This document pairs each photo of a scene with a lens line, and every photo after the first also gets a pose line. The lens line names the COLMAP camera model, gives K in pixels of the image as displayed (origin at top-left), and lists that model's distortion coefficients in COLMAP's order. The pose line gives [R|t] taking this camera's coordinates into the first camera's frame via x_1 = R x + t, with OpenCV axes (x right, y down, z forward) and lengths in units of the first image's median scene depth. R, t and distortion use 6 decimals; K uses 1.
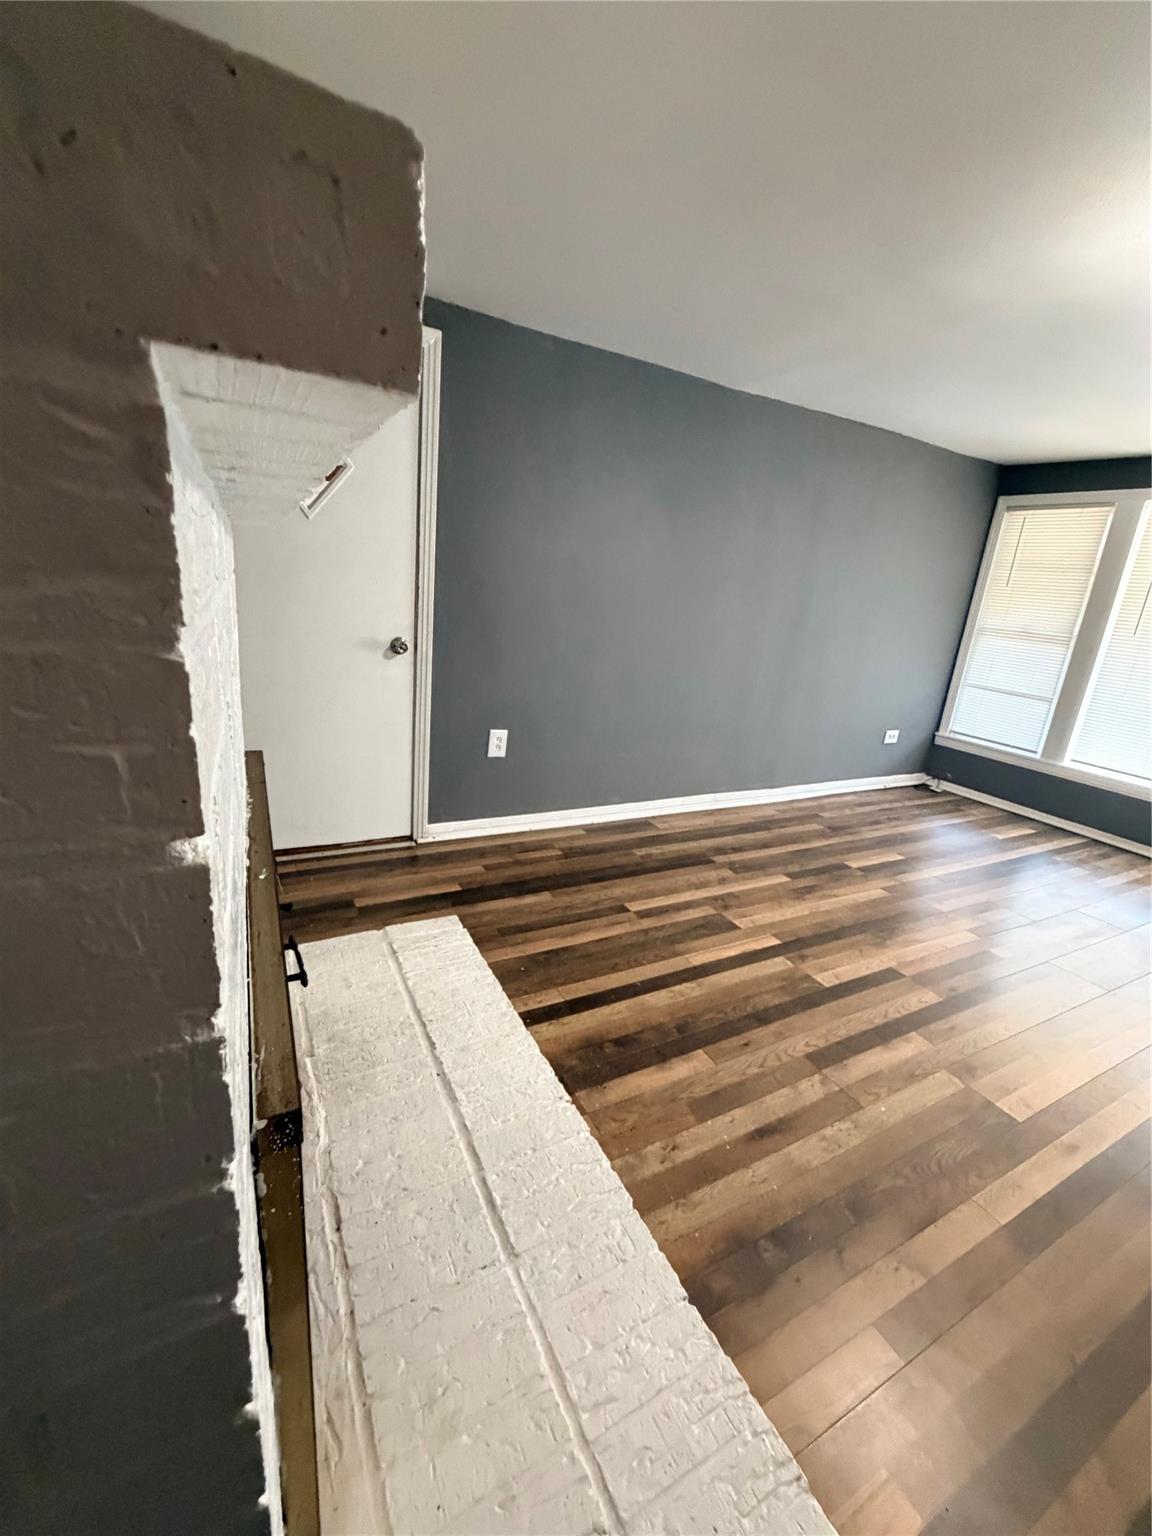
lens RADIAL K [[615.8, 0, 569.5], [0, 615.8, 769.8], [0, 0, 1]] dist [-0.001045, 0.000697]
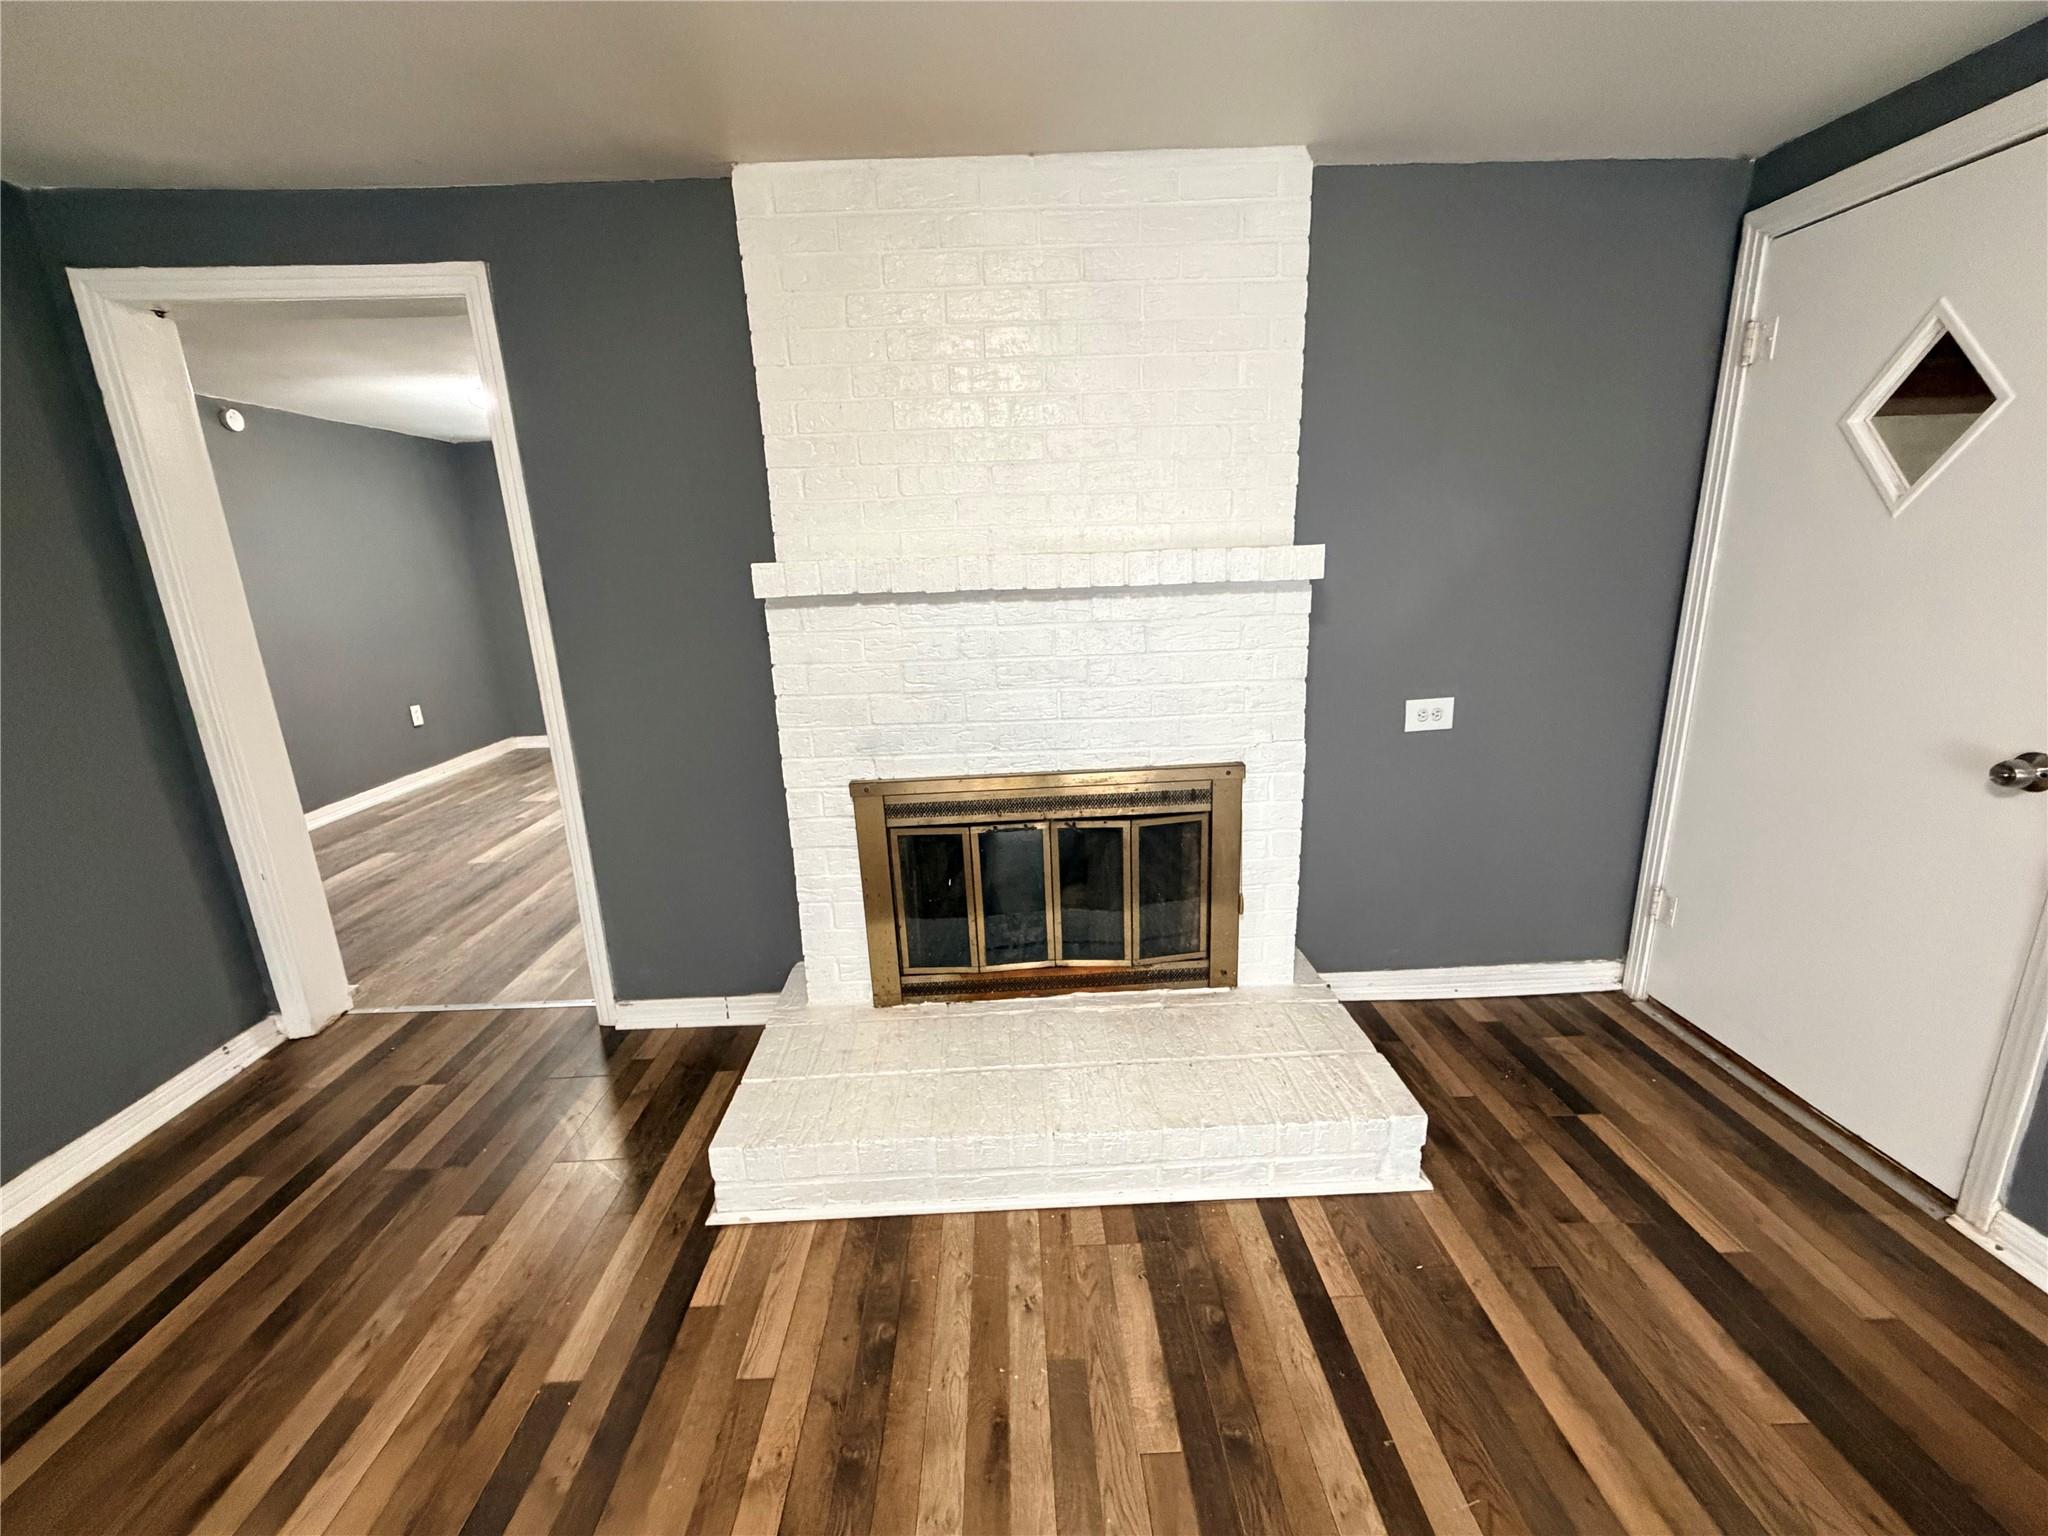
lens RADIAL K [[821.0, 0, 1024.3], [0, 821.0, 769.5], [0, 0, 1]] dist [-0.001045, 0.000697]
pose [[-0.435522, 0.155563, -0.886635, 0.552594], [-0.263394, 0.919825, 0.290767, -0.188408], [0.860781, 0.360170, -0.359630, 0.613642]]
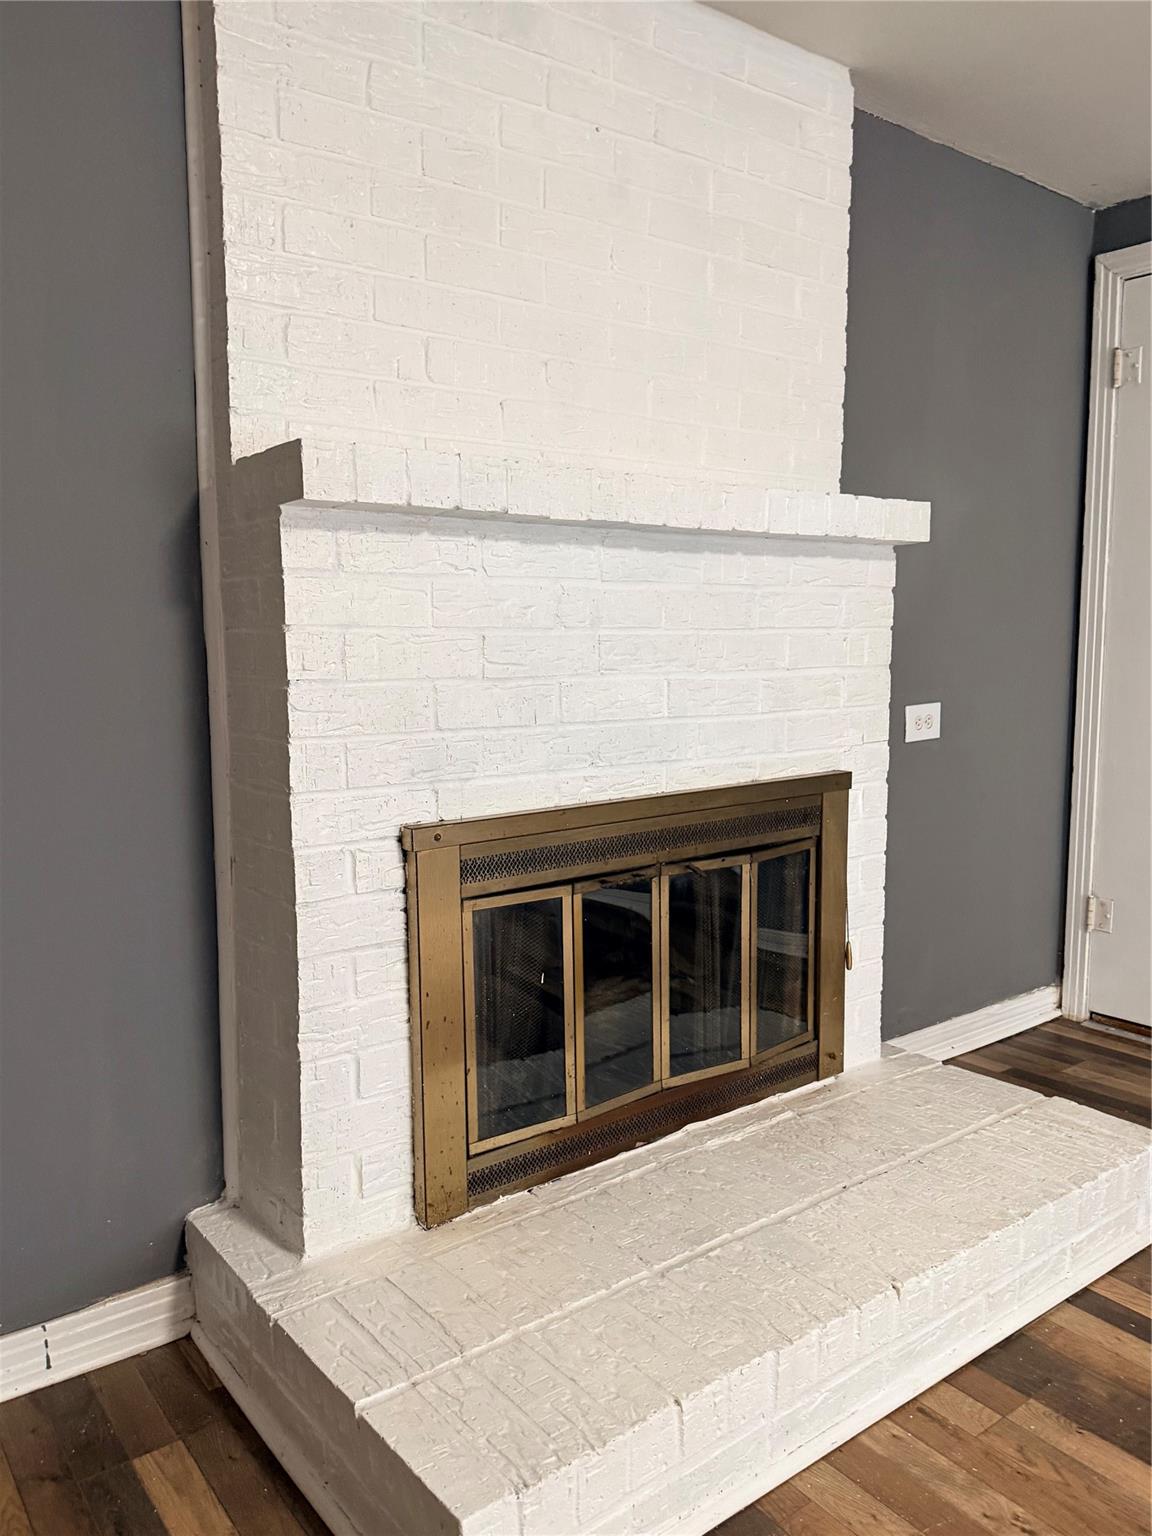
lens RADIAL K [[1130.5, 0, 570.0], [0, 1130.5, 764.1], [0, 0, 1]] dist [0.030435, -0.030111]
pose [[0.160192, 0.024192, -0.986789, 0.577601], [-0.264356, 0.964232, -0.019276, 0.053458], [0.951028, 0.263952, 0.160857, 0.157338]]
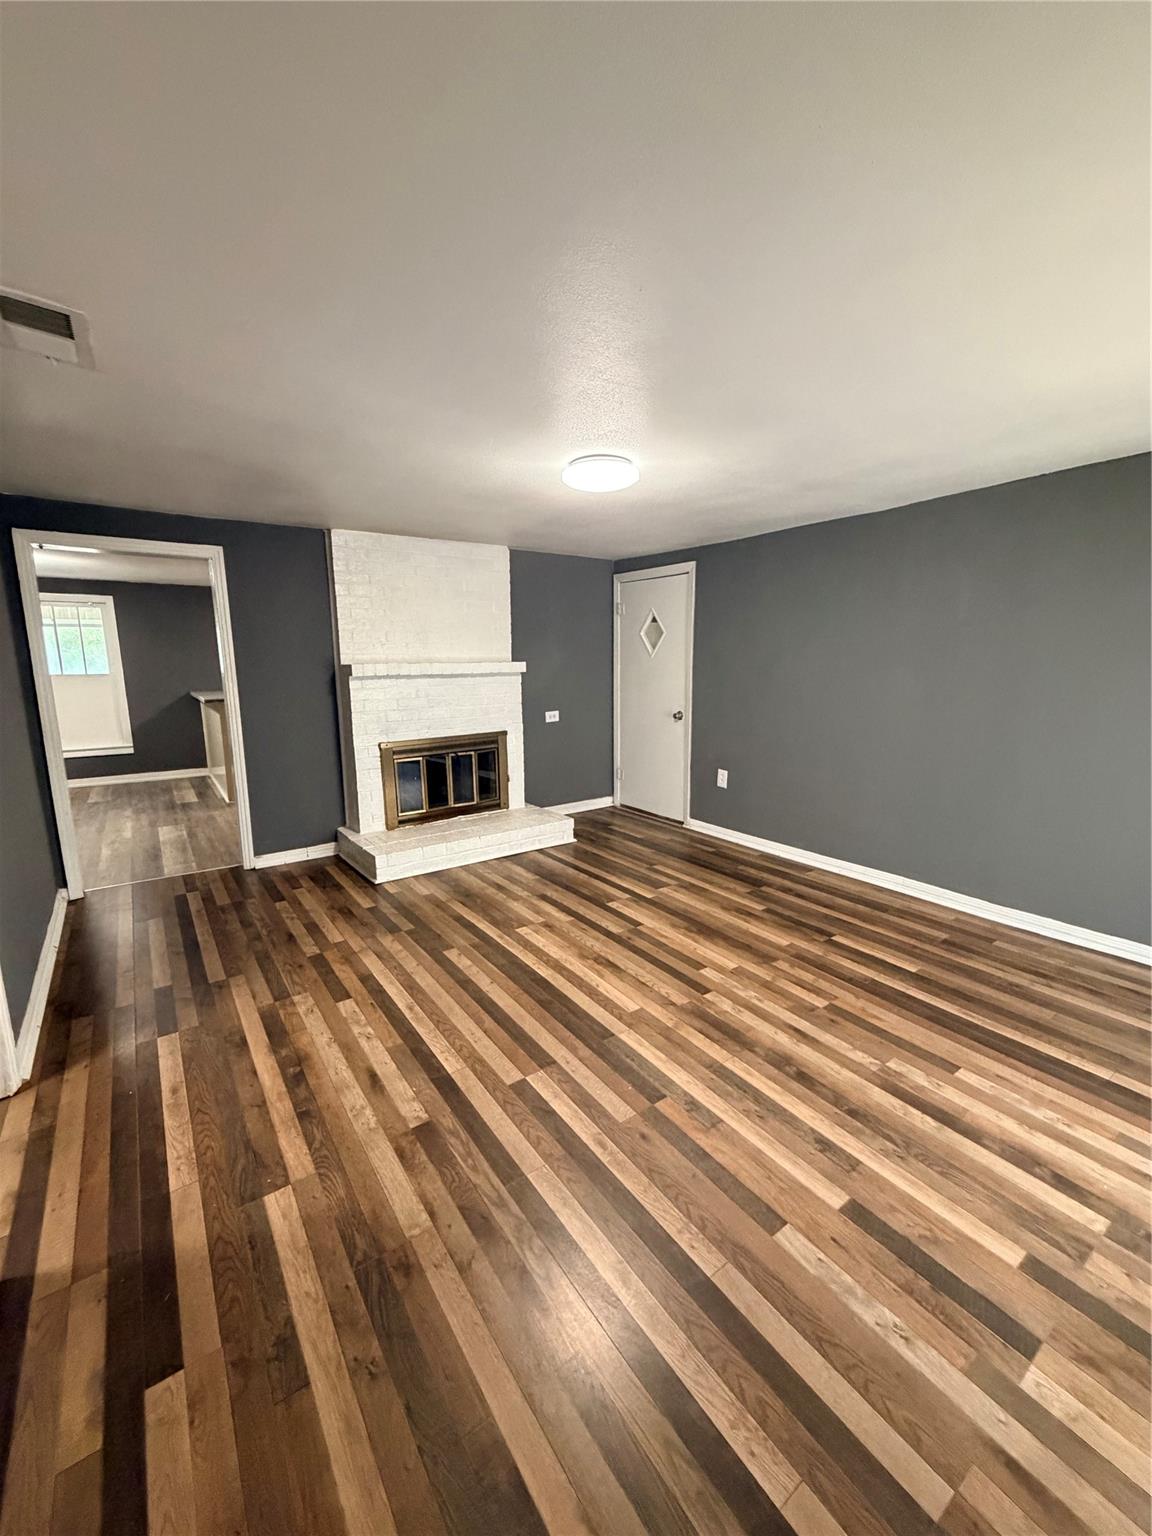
lens RADIAL K [[615.8, 0, 572.0], [0, 615.8, 768.9], [0, 0, 1]] dist [-0.001045, 0.000697]
pose [[0.134022, 0.093873, -0.986522, 1.628747], [-0.264722, 0.962718, 0.055644, -0.061382], [0.954966, 0.253697, 0.153875, 0.438961]]
